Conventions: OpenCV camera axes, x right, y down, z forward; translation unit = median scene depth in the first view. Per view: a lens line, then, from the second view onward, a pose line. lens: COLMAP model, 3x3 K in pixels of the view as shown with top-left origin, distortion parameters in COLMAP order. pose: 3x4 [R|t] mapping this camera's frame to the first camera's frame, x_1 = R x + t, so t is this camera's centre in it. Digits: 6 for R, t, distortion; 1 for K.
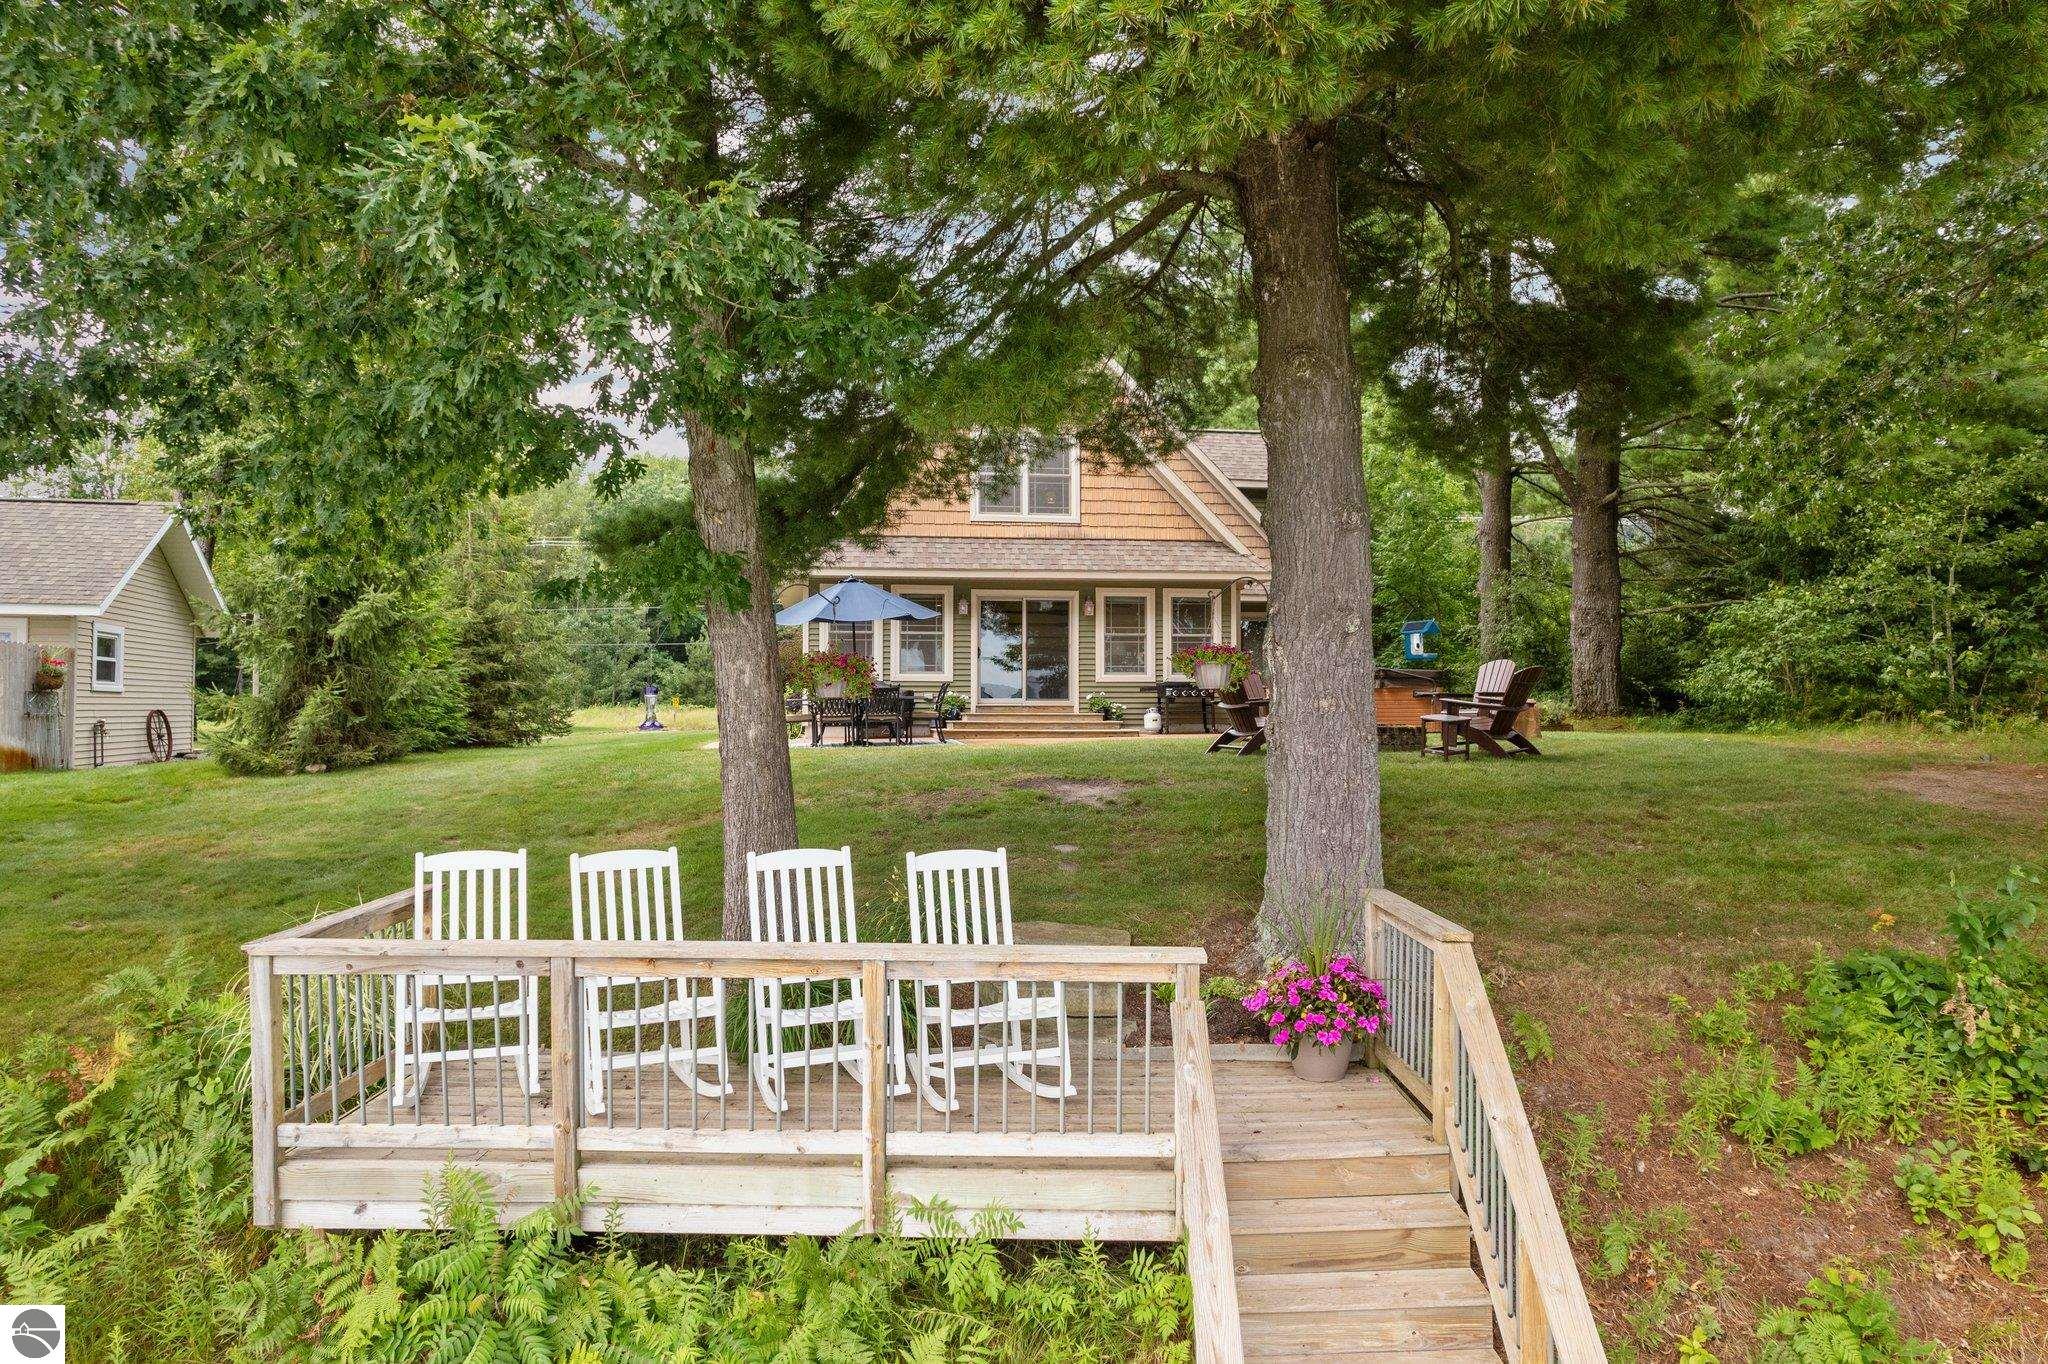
lens RADIAL K [[1297.4, 0, 1025.0], [0, 1297.4, 694.5], [0, 0, 1]] dist [-0.033481, 0.001451]
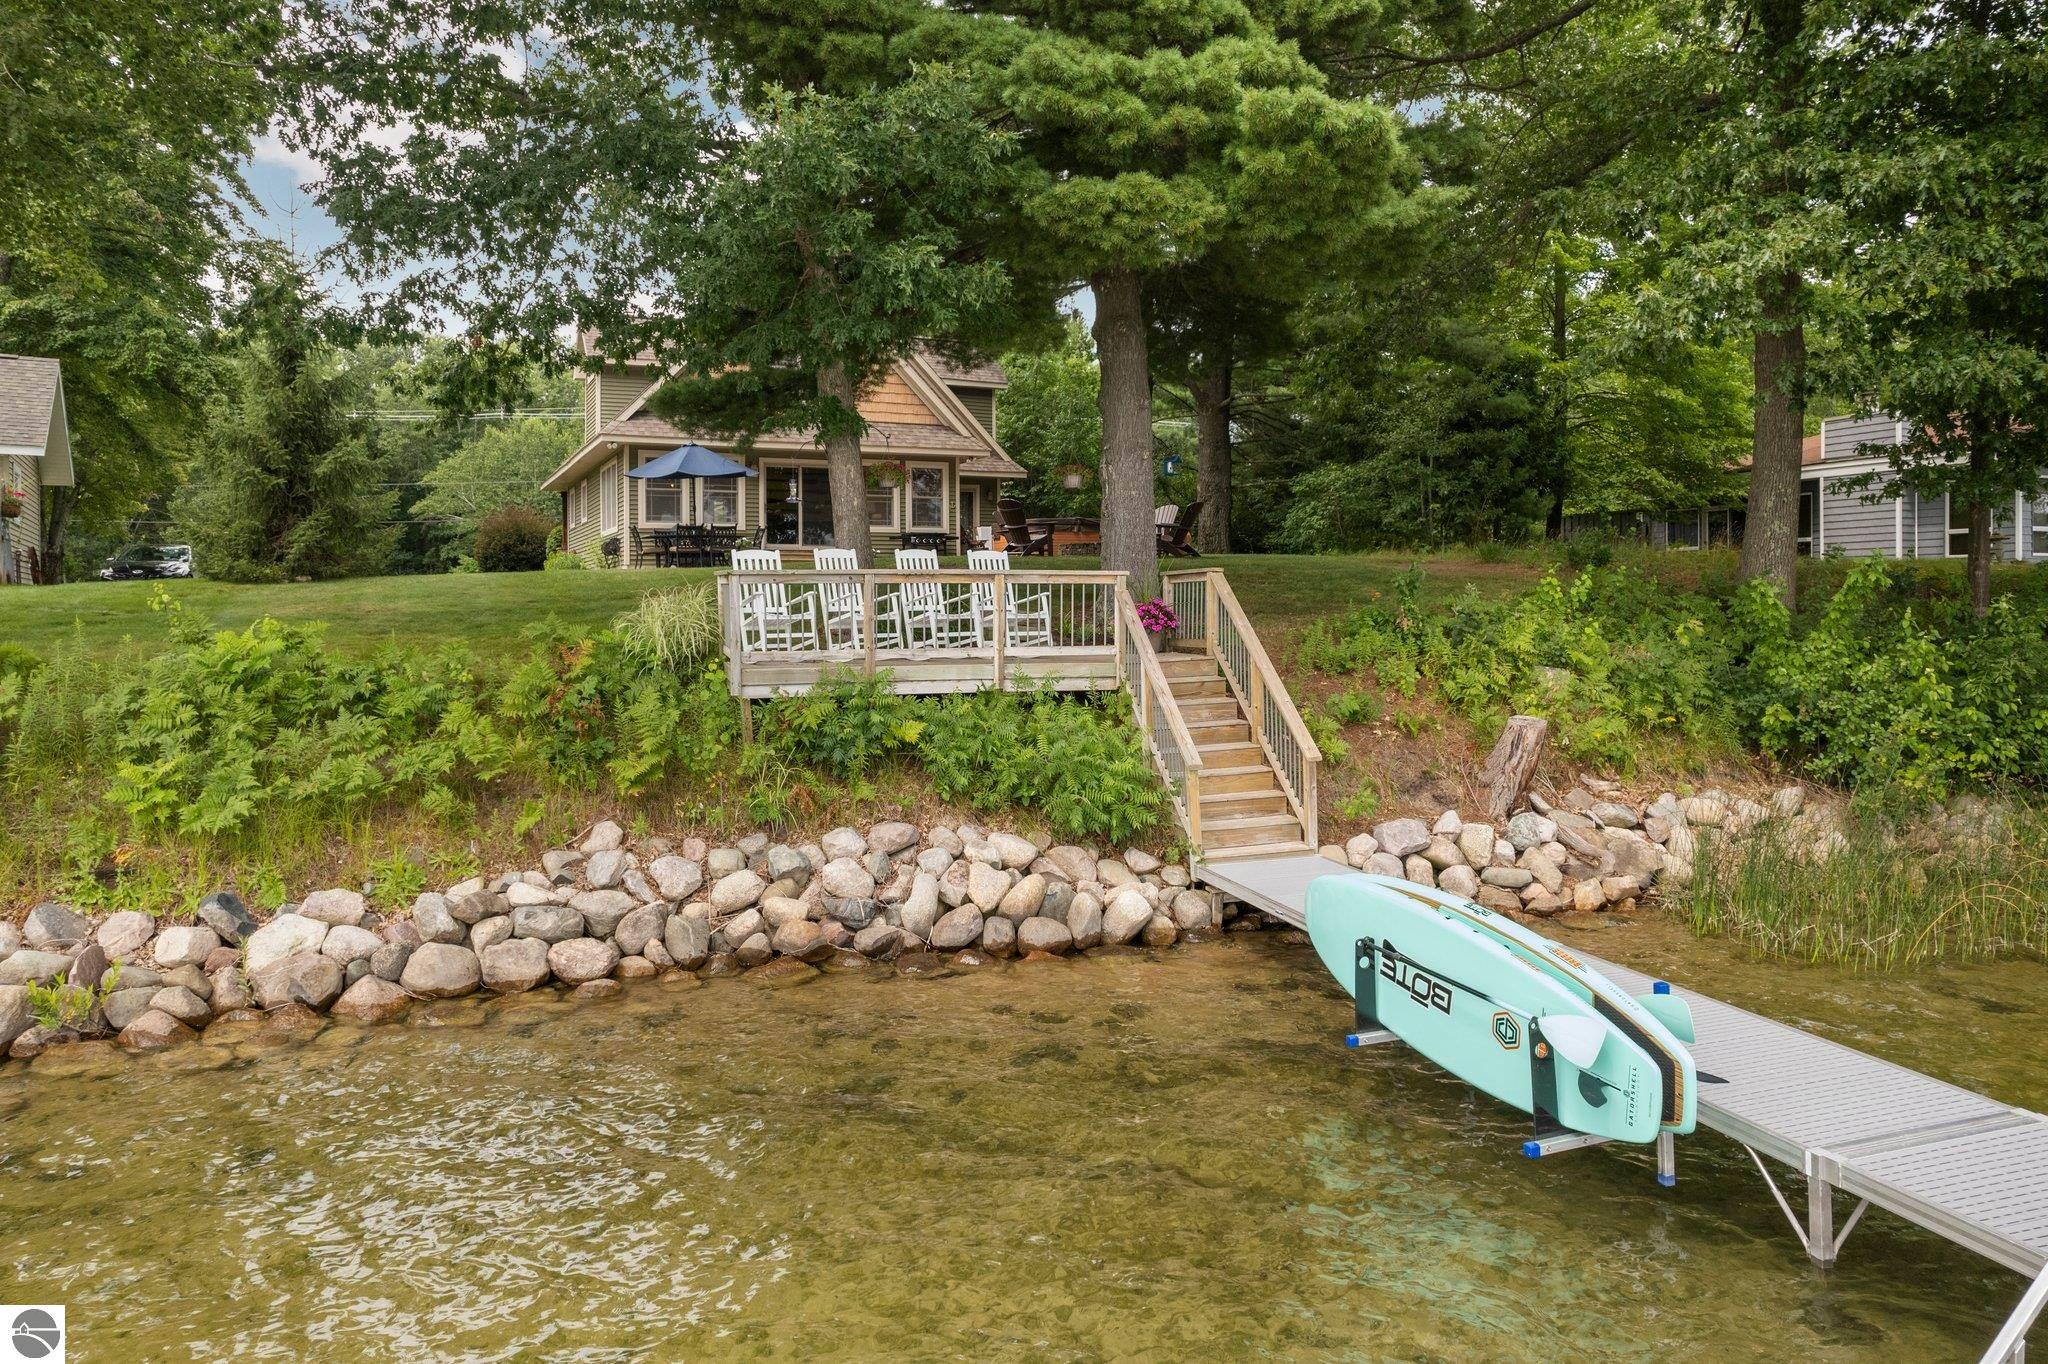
lens RADIAL K [[1289.8, 0, 1026.8], [0, 1289.8, 626.4], [0, 0, 1]] dist [-0.064468, 0.000760]
pose [[0.955580, -0.010606, 0.294542, -0.161893], [0.002739, 0.999629, 0.027111, 0.049722], [-0.294720, -0.025100, 0.955254, -0.273216]]
